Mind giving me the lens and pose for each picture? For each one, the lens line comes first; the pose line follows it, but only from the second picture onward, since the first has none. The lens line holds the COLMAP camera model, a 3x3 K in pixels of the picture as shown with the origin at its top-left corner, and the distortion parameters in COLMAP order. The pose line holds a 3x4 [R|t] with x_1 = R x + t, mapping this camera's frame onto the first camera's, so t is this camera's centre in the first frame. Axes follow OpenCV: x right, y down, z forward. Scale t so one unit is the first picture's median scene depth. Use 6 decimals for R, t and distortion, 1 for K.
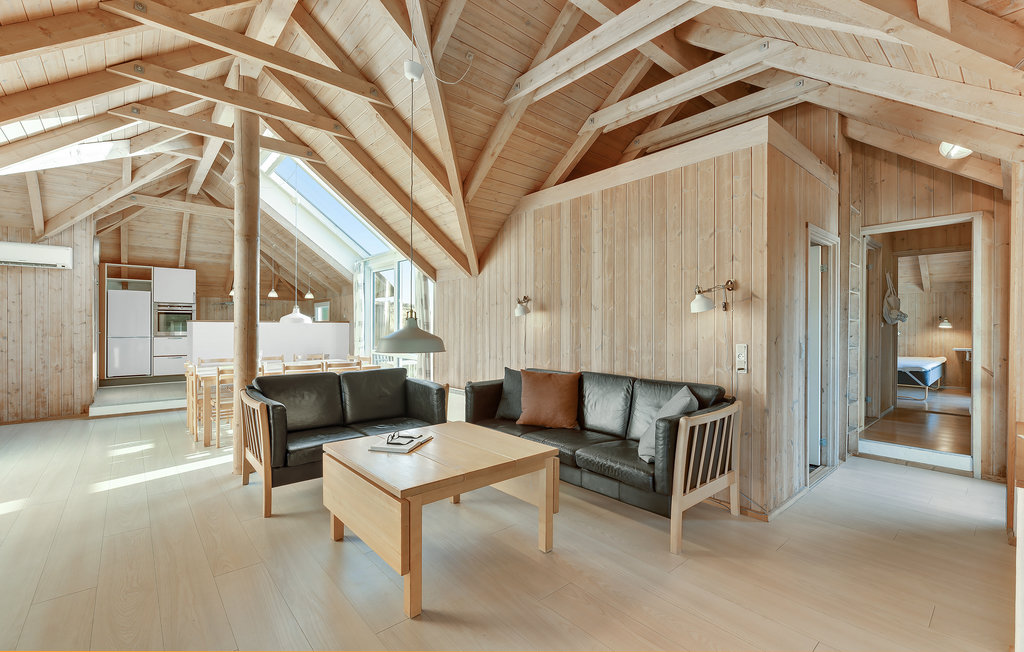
lens RADIAL K [[436.3, 0, 512.0], [0, 436.3, 326.0], [0, 0, 1]] dist [0.000606, 0.000195]
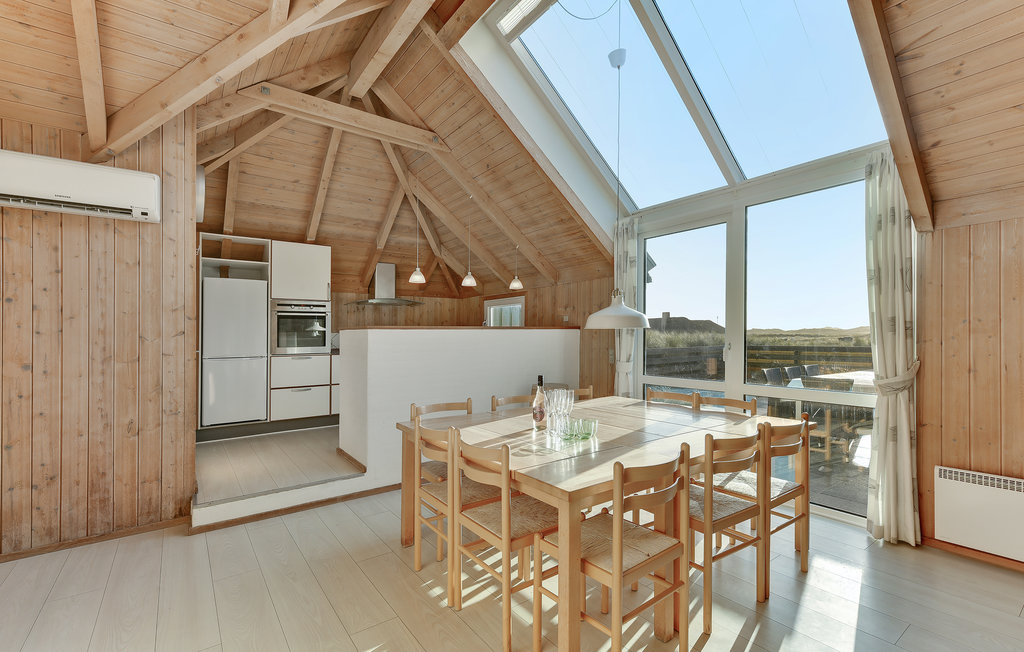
lens RADIAL K [[436.2, 0, 497.5], [0, 436.2, 328.4], [0, 0, 1]] dist [0.010408, -0.000128]
pose [[0.997060, -0.013462, -0.075428, -0.591208], [0.012253, 0.999789, -0.016474, 0.000123], [0.075633, 0.015501, 0.997015, 0.537238]]
